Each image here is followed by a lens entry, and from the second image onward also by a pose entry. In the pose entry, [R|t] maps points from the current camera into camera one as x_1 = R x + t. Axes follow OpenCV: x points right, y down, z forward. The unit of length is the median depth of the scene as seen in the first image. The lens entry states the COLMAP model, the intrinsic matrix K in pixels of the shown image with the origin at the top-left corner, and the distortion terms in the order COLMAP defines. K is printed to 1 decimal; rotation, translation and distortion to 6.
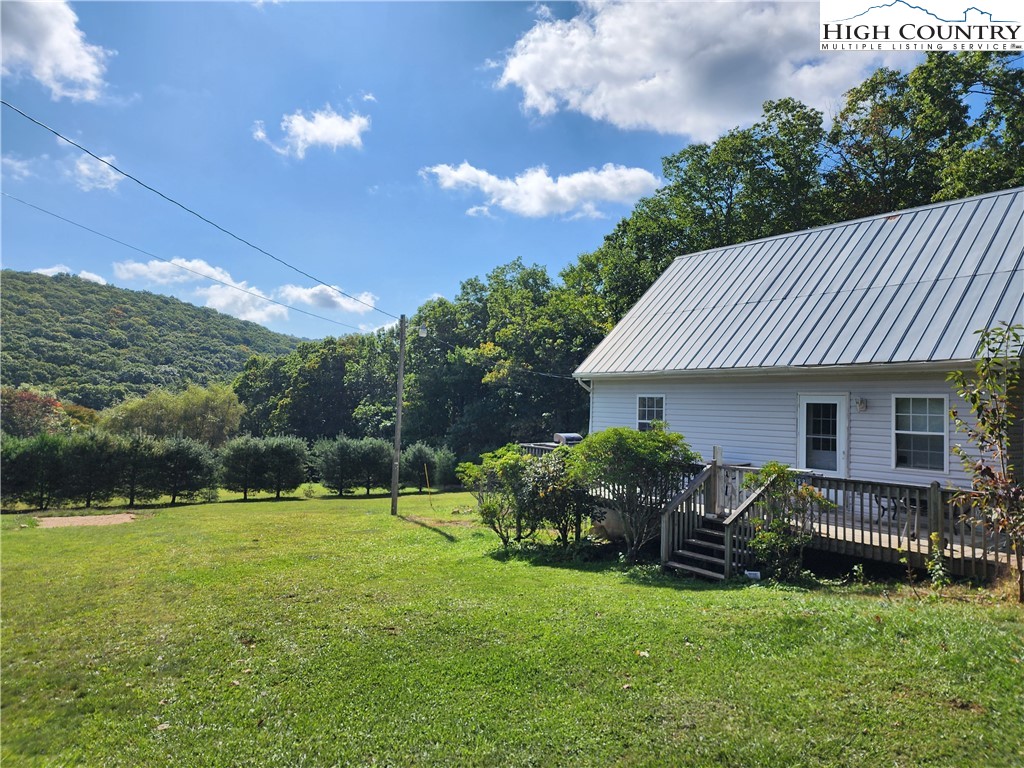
lens RADIAL K [[689.0, 0, 523.7], [0, 689.0, 395.8], [0, 0, 1]] dist [0.096398, -0.078625]
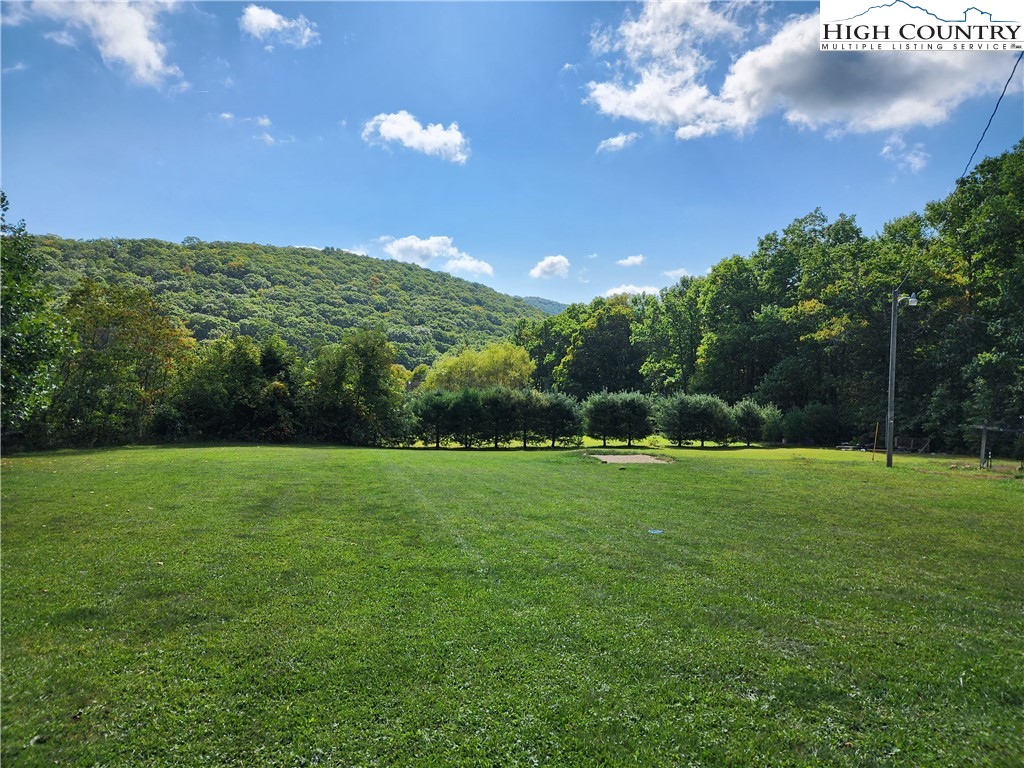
lens RADIAL K [[688.5, 0, 506.0], [0, 688.5, 387.8], [0, 0, 1]] dist [0.109968, -0.118625]
pose [[0.955118, 0.008754, -0.296096, -0.093116], [0.007478, 0.998532, 0.053643, -0.004292], [0.296131, -0.053450, 0.953651, -0.053989]]
